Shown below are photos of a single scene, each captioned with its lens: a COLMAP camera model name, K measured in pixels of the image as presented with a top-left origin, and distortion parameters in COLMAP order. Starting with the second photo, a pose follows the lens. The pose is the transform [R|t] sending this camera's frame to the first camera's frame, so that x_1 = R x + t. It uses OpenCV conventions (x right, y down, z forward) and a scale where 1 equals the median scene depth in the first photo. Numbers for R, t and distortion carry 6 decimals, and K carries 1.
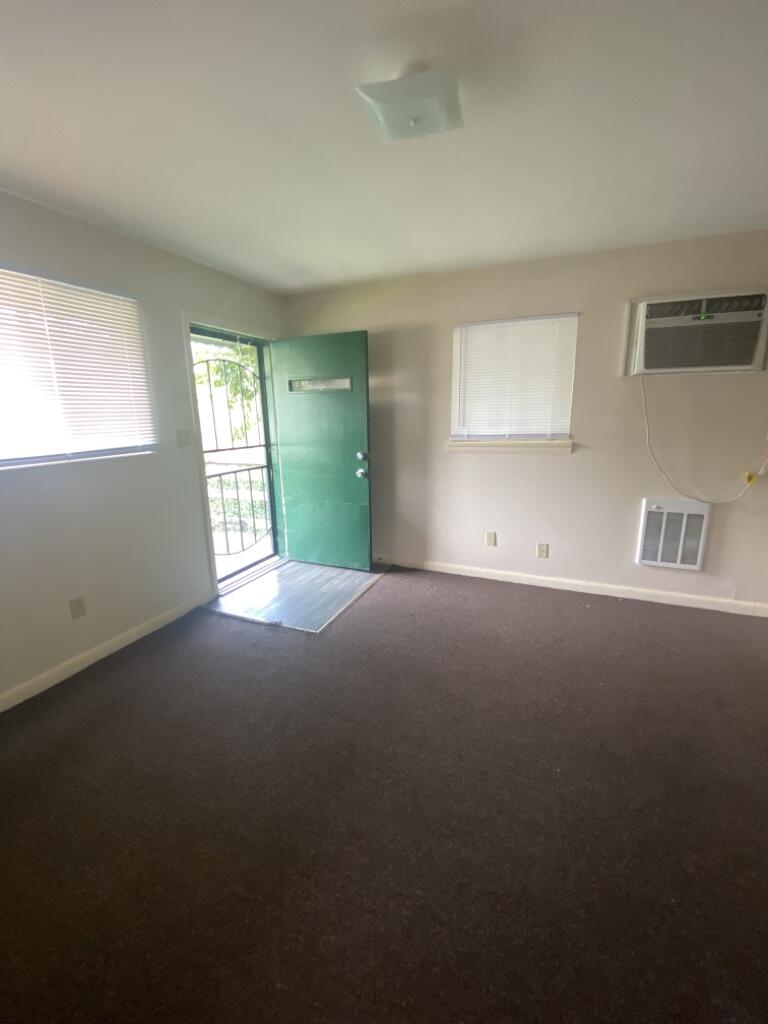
lens RADIAL K [[413.4, 0, 384.0], [0, 413.4, 512.0], [0, 0, 1]] dist [-0.001111, -0.000227]
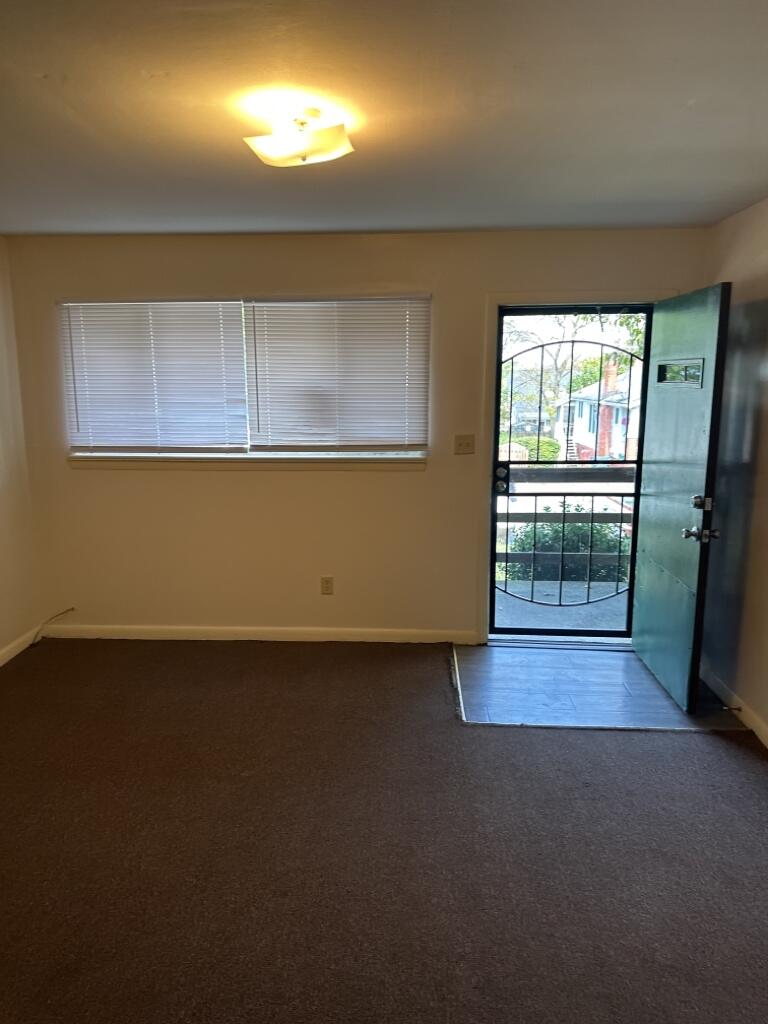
lens RADIAL K [[716.4, 0, 352.3], [0, 716.4, 516.1], [0, 0, 1]] dist [0.002756, -0.000097]
pose [[0.311548, 0.194723, -0.930065, 0.669918], [-0.222123, 0.966585, 0.127963, -0.135135], [0.923904, 0.166722, 0.344390, 0.245406]]
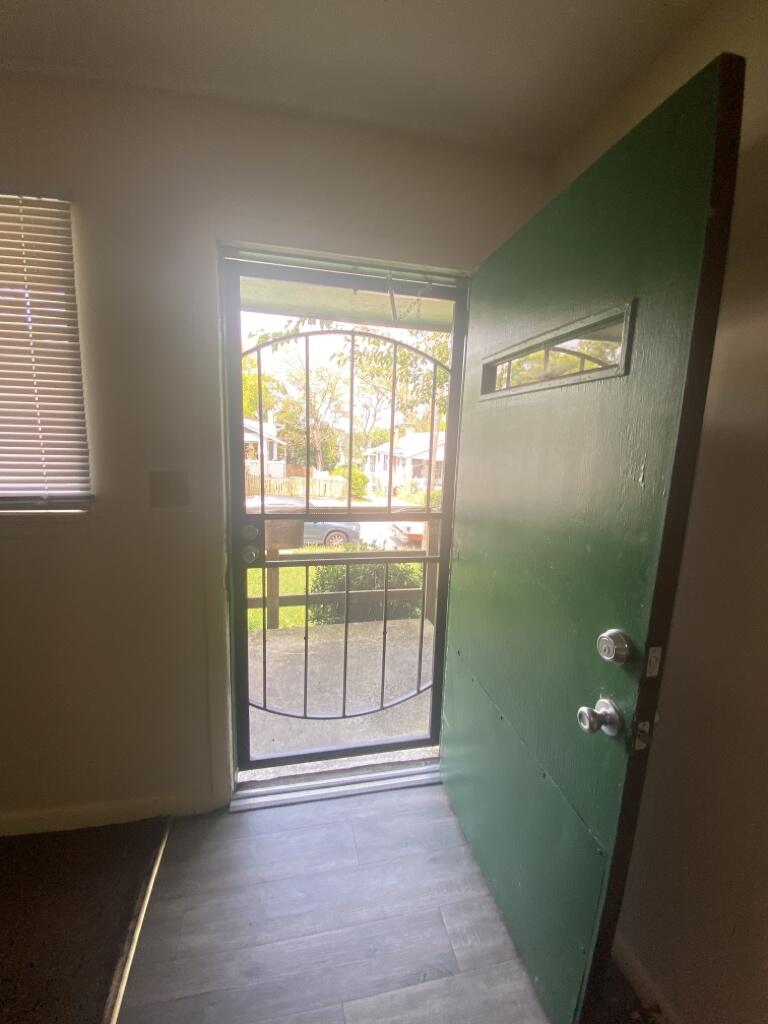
lens RADIAL K [[413.4, 0, 384.0], [0, 413.4, 512.0], [0, 0, 1]] dist [-0.001111, -0.000227]
pose [[0.589333, 0.174622, -0.788793, 0.036783], [-0.231773, 0.971863, 0.041985, -0.184949], [0.773930, 0.158078, 0.613224, 0.723395]]
